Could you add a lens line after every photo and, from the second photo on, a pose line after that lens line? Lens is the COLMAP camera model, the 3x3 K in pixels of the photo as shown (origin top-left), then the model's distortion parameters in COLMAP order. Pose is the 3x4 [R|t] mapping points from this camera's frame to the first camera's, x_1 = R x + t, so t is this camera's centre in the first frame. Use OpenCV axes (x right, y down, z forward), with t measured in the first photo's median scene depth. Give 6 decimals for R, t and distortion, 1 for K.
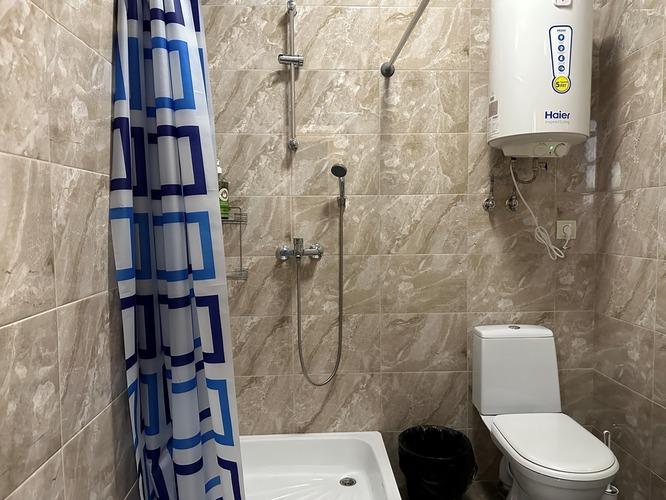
lens RADIAL K [[475.9, 0, 333.0], [0, 475.9, 250.0], [0, 0, 1]] dist [-0.002123, -0.009866]
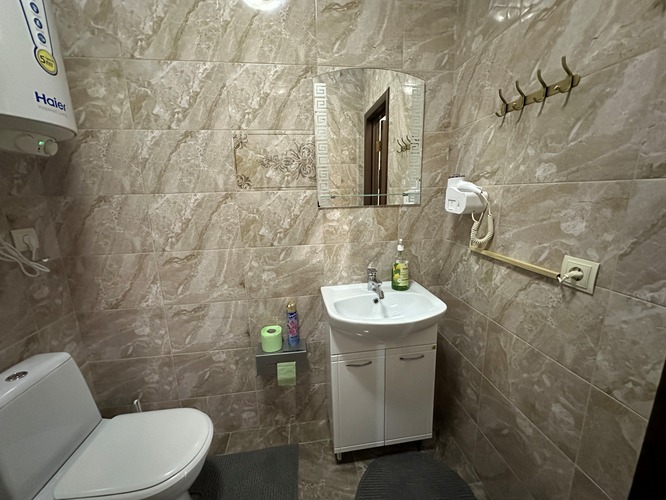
lens RADIAL K [[267.7, 0, 333.0], [0, 267.7, 250.0], [0, 0, 1]] dist [-0.001283, 0.000466]
pose [[-0.092004, -0.197332, 0.976010, -0.050771], [0.089251, 0.974588, 0.205458, -0.082923], [-0.991751, 0.106013, -0.072054, 0.529906]]
